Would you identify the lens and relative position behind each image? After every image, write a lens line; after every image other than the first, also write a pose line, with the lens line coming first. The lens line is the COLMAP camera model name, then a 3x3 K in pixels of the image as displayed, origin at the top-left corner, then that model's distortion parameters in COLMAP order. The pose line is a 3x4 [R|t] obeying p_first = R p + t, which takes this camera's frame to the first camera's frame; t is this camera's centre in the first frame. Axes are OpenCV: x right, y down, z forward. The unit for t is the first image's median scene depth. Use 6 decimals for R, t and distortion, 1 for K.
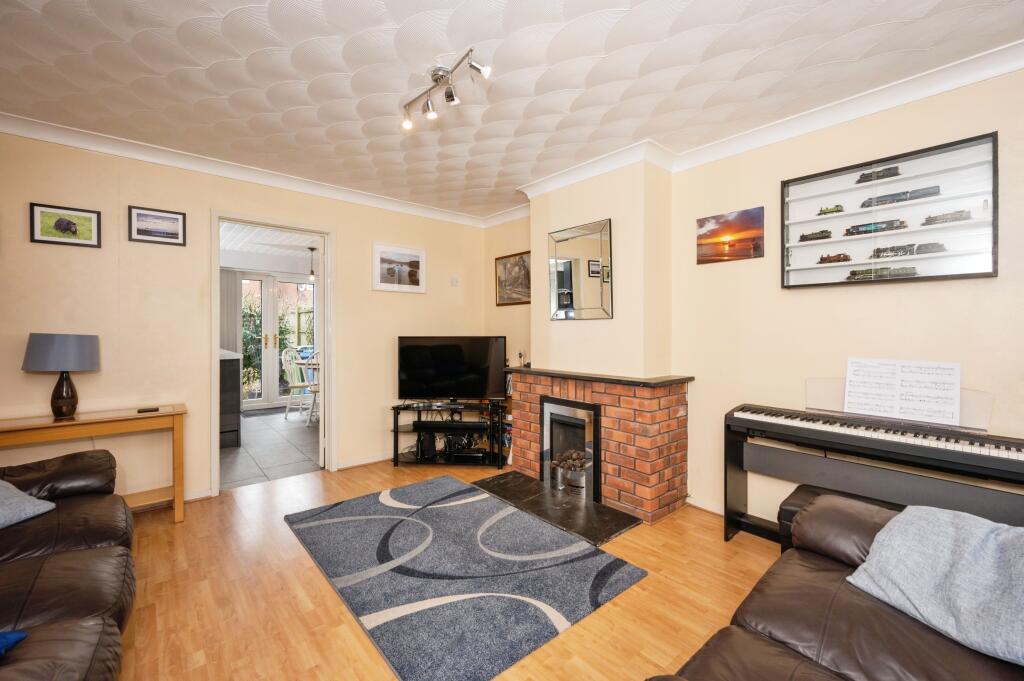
lens RADIAL K [[422.2, 0, 513.1], [0, 422.2, 334.7], [0, 0, 1]] dist [-0.008471, 0.000240]
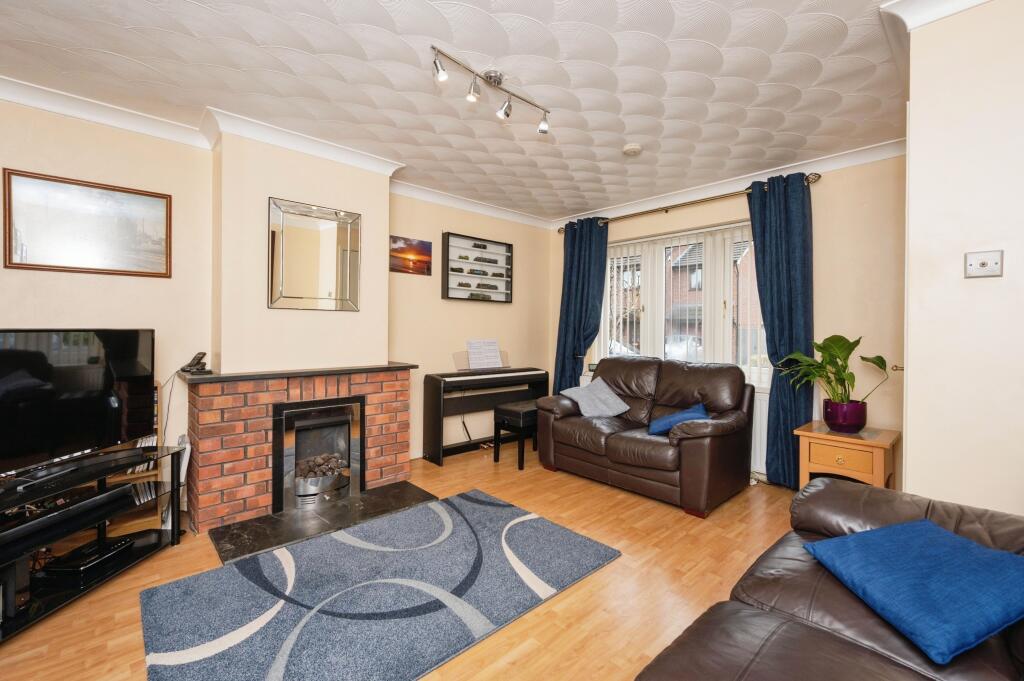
lens RADIAL K [[439.0, 0, 508.8], [0, 439.0, 329.7], [0, 0, 1]] dist [-0.000535, 0.000094]
pose [[-0.030209, -0.002242, 0.999541, -0.955392], [0.001764, 0.999996, 0.002296, 0.005933], [-0.999542, 0.001833, -0.030205, 0.741140]]
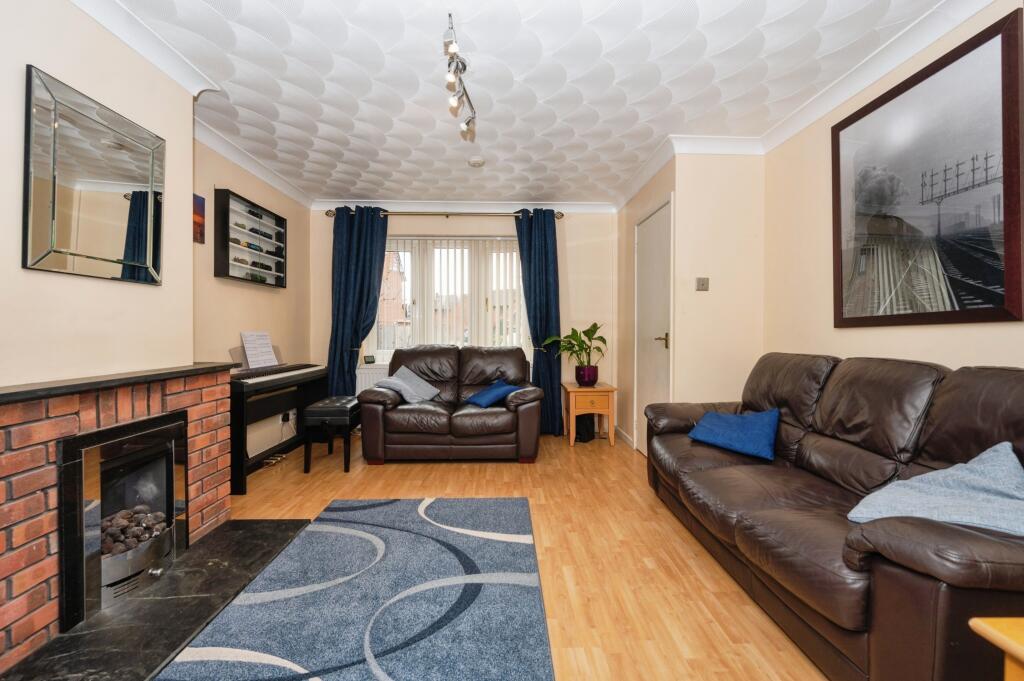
lens RADIAL K [[435.8, 0, 513.7], [0, 435.8, 336.8], [0, 0, 1]] dist [0.001063, 0.000070]
pose [[-0.773027, -0.013202, 0.634236, -0.736807], [0.001719, 0.999736, 0.022906, 0.033474], [-0.634371, 0.018798, -0.772800, 1.322369]]
